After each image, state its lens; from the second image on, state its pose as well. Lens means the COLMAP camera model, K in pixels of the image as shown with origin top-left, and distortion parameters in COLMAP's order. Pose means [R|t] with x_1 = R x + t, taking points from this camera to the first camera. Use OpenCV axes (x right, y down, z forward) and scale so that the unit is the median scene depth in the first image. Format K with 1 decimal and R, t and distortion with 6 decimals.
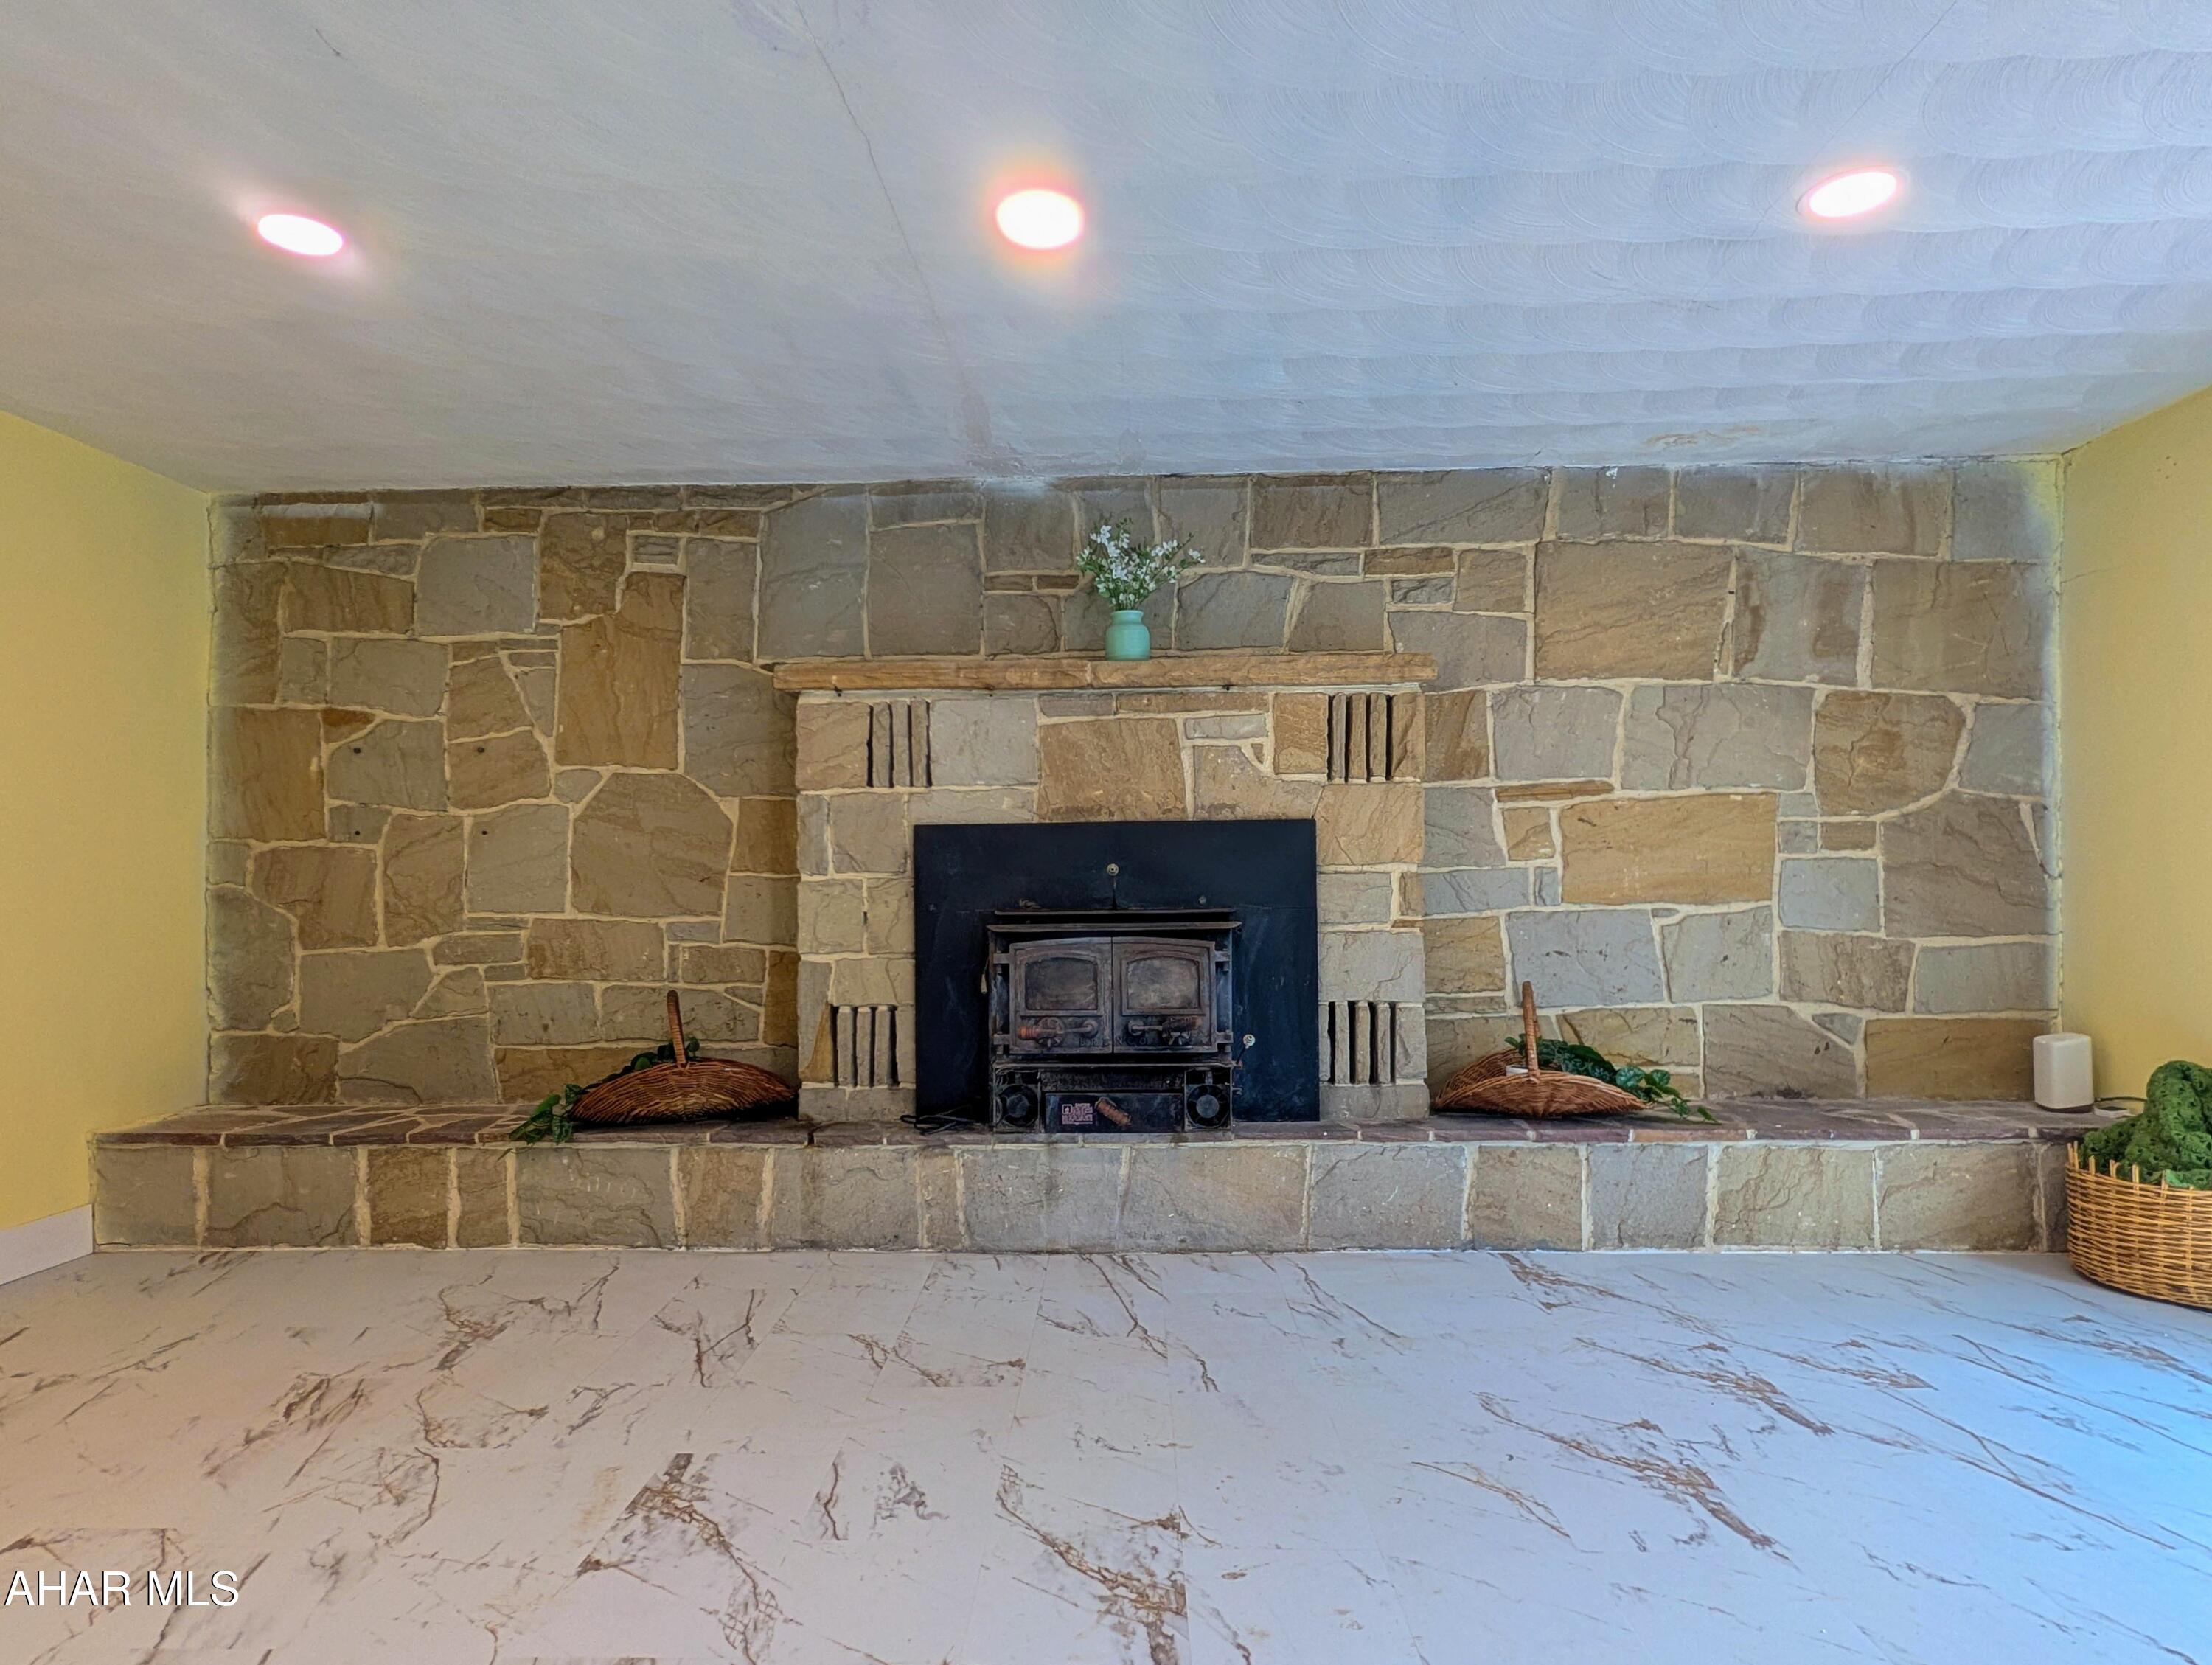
lens RADIAL K [[1269.4, 0, 1109.4], [0, 1269.4, 872.9], [0, 0, 1]] dist [0.000053, -0.000275]
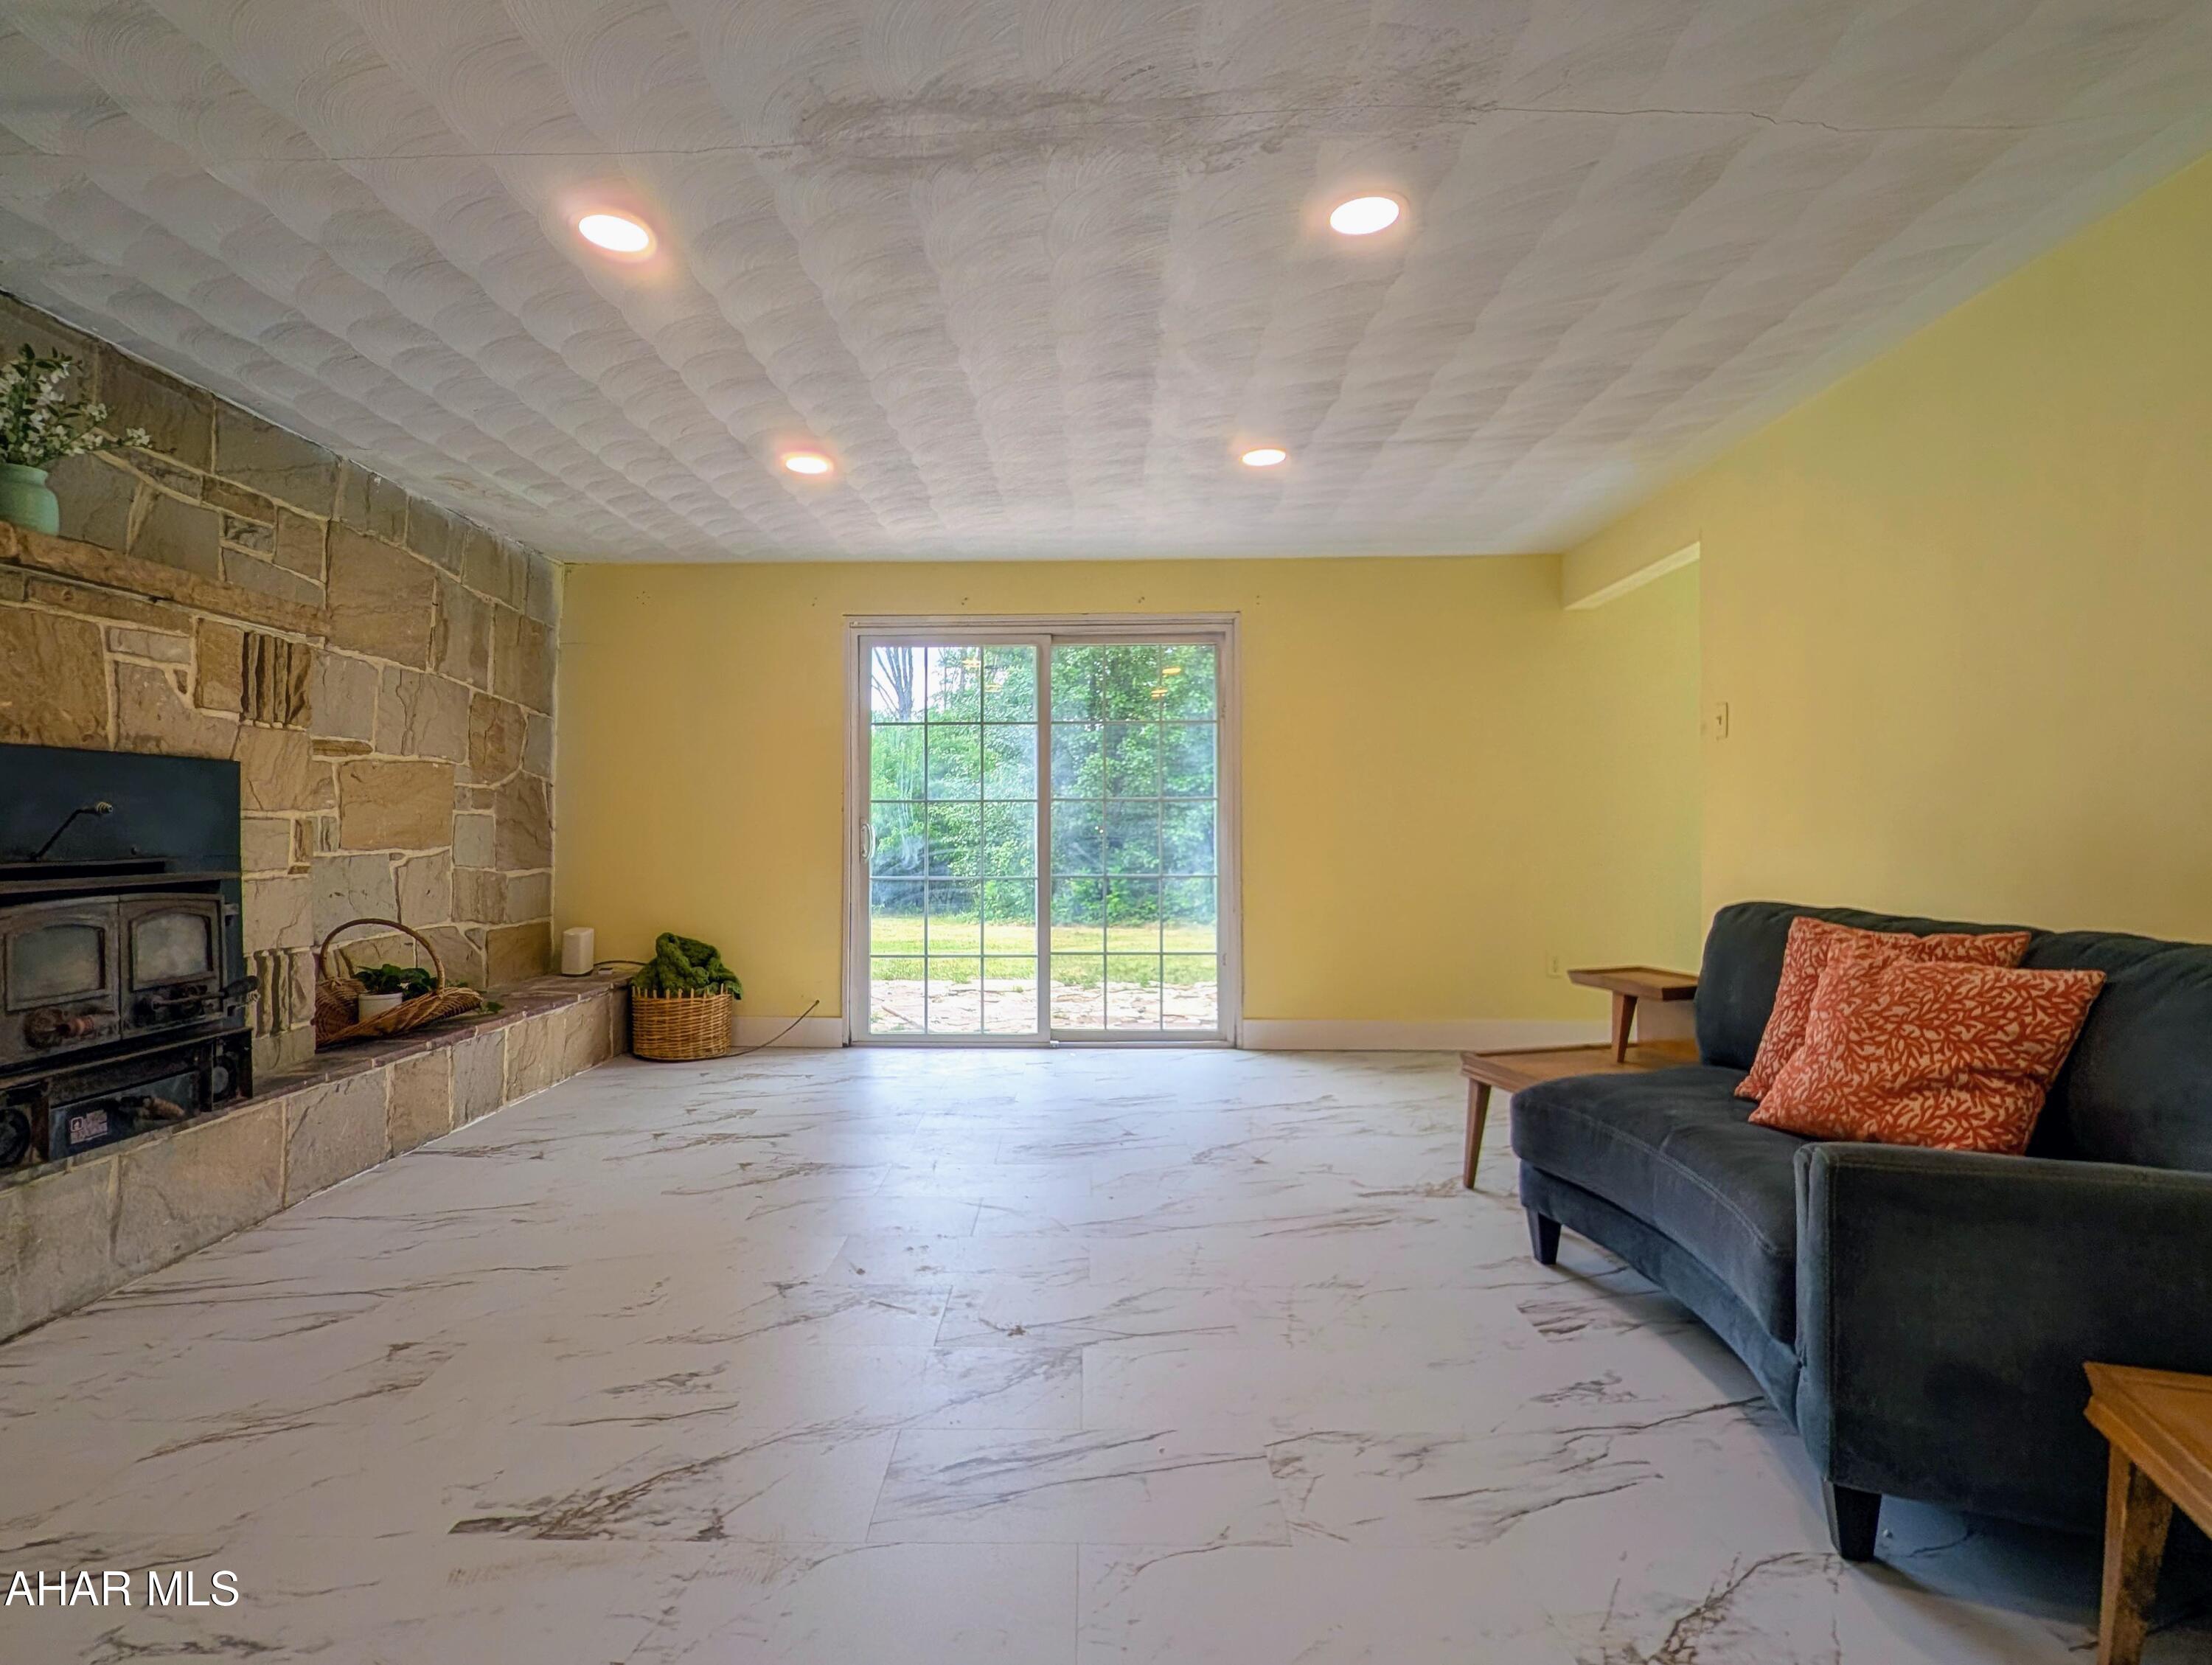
lens RADIAL K [[1116.0, 0, 1073.1], [0, 1116.0, 810.7], [0, 0, 1]] dist [0.000316, 0.000062]
pose [[-0.004832, 0.026533, 0.999636, -0.633546], [-0.009349, 0.999603, -0.026578, 0.010072], [-0.999945, -0.009474, -0.004582, 0.366048]]
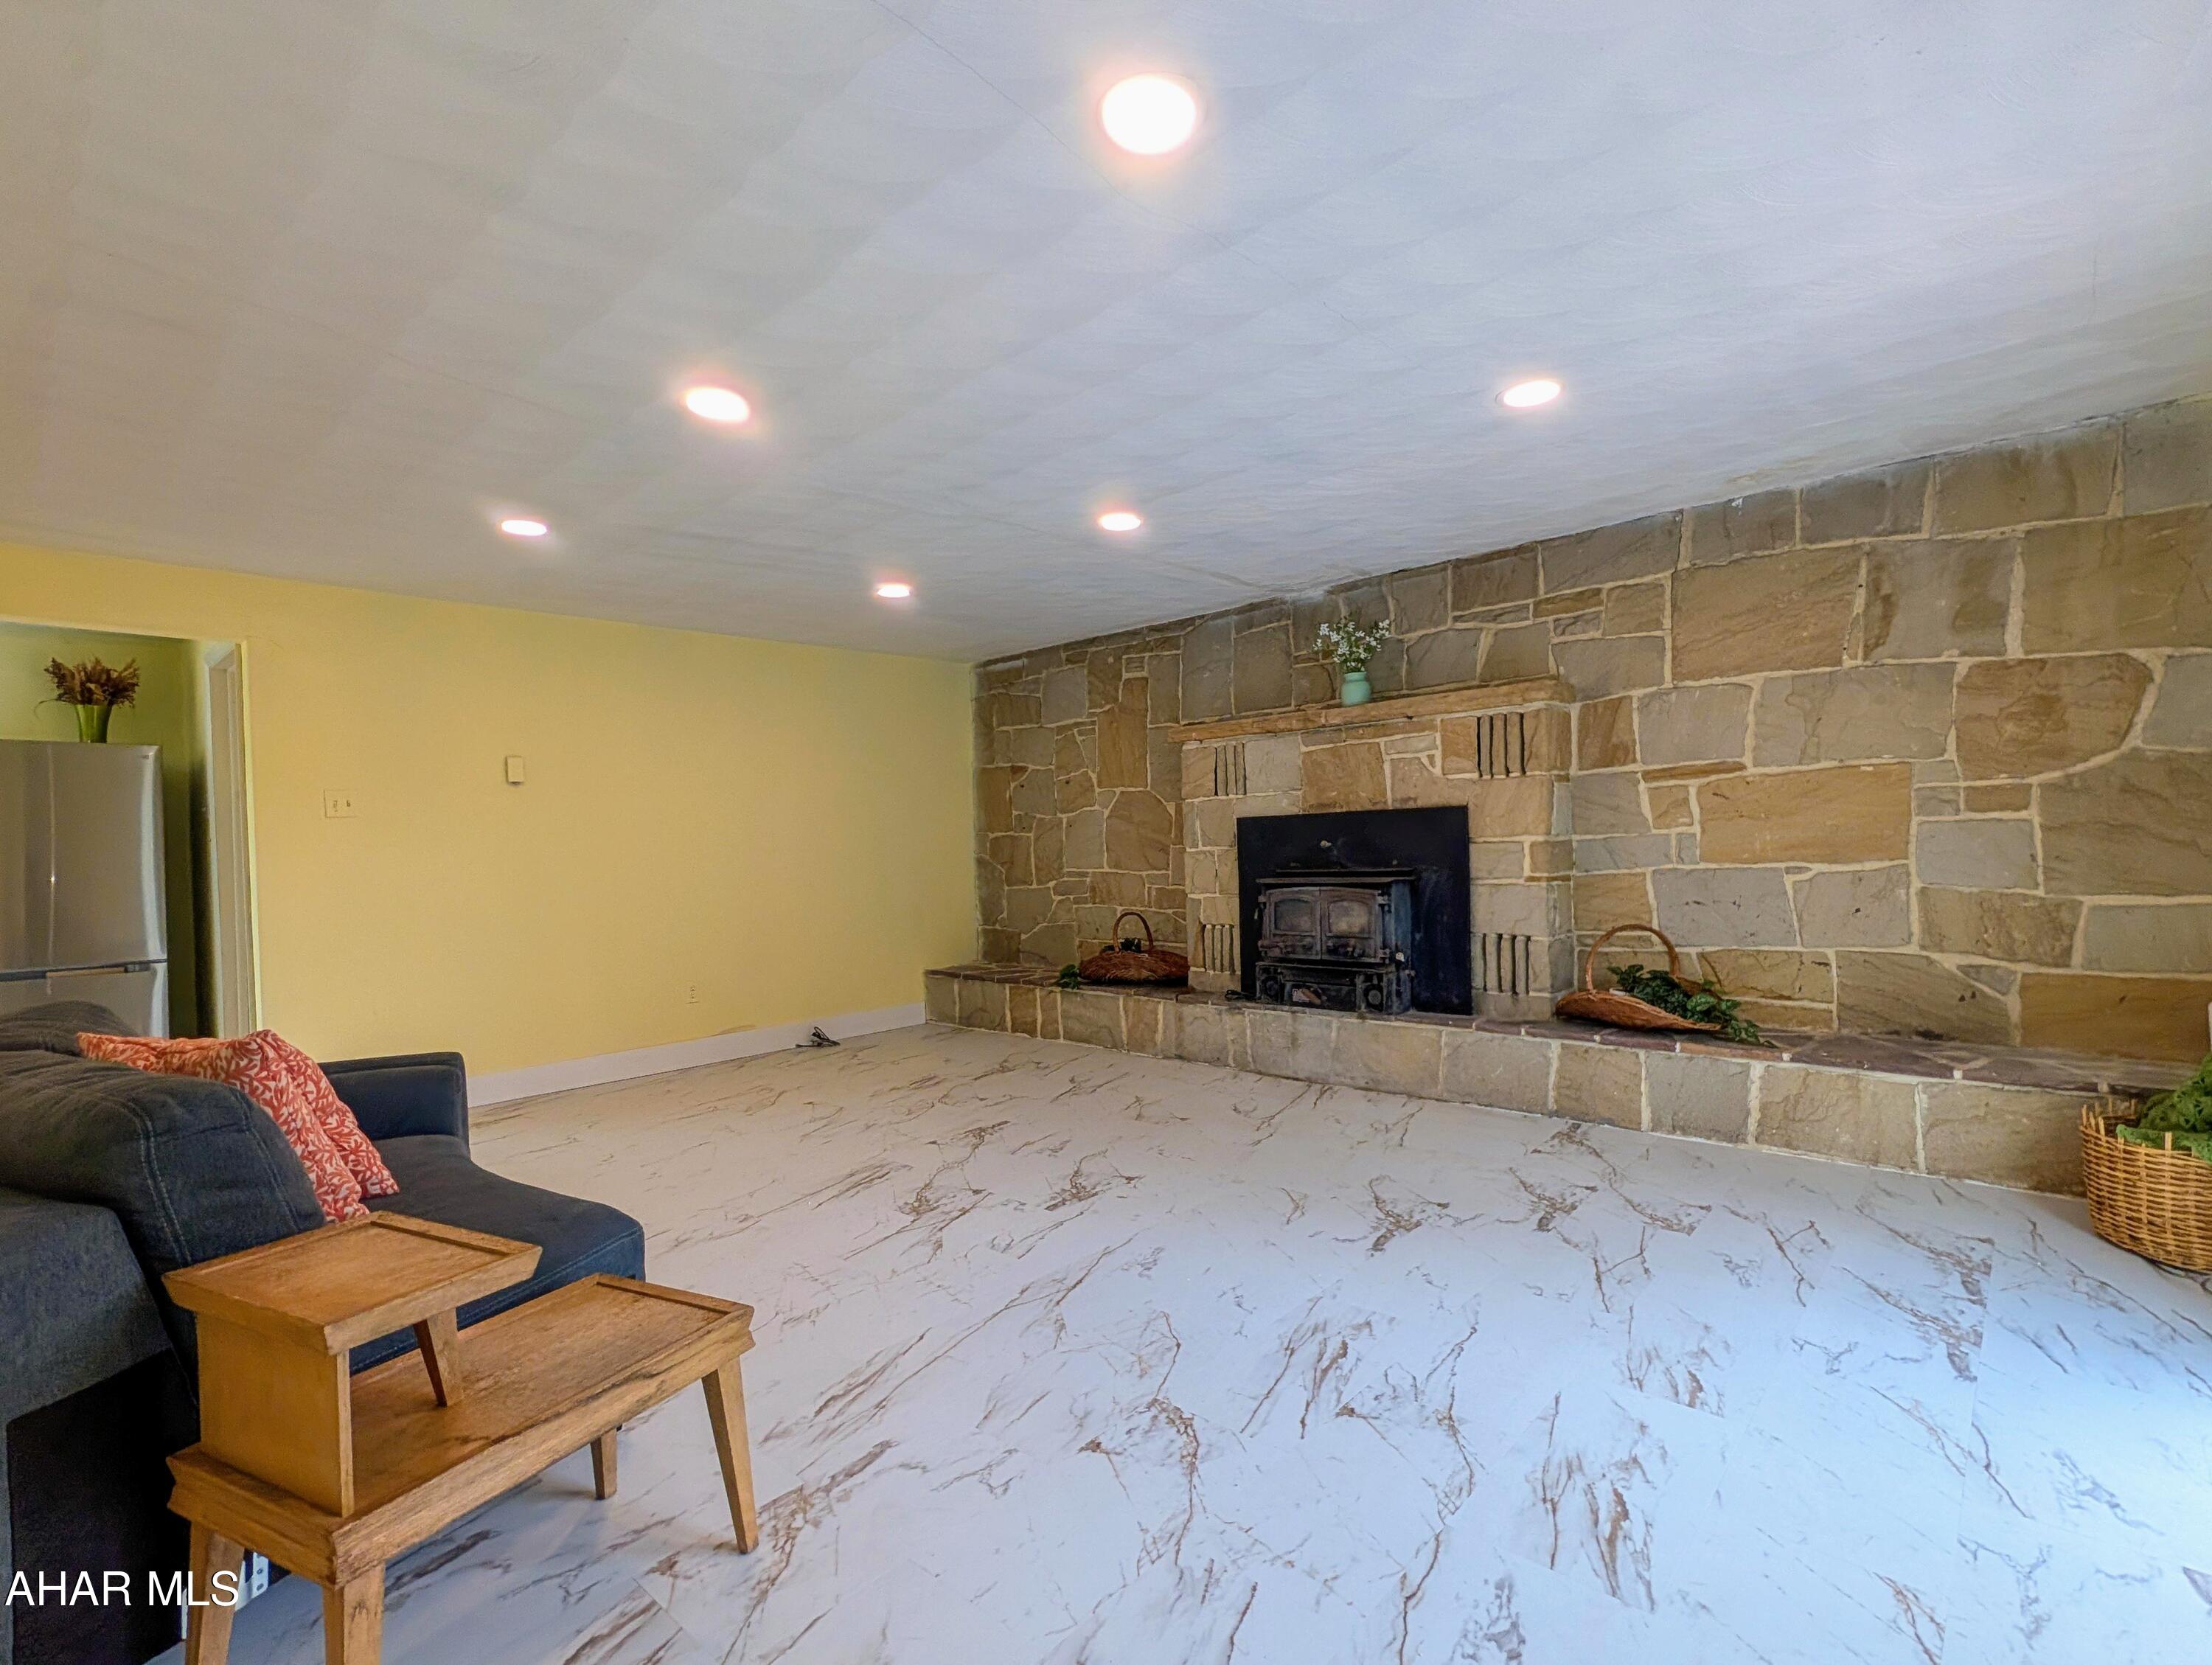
lens RADIAL K [[1058.0, 0, 1097.1], [0, 1058.0, 841.4], [0, 0, 1]] dist [0.000504, 0.000454]
pose [[0.747397, -0.015889, -0.664188, 0.609626], [0.034075, 0.999315, 0.014437, -0.031672], [0.663504, -0.033422, 0.747426, -0.158618]]
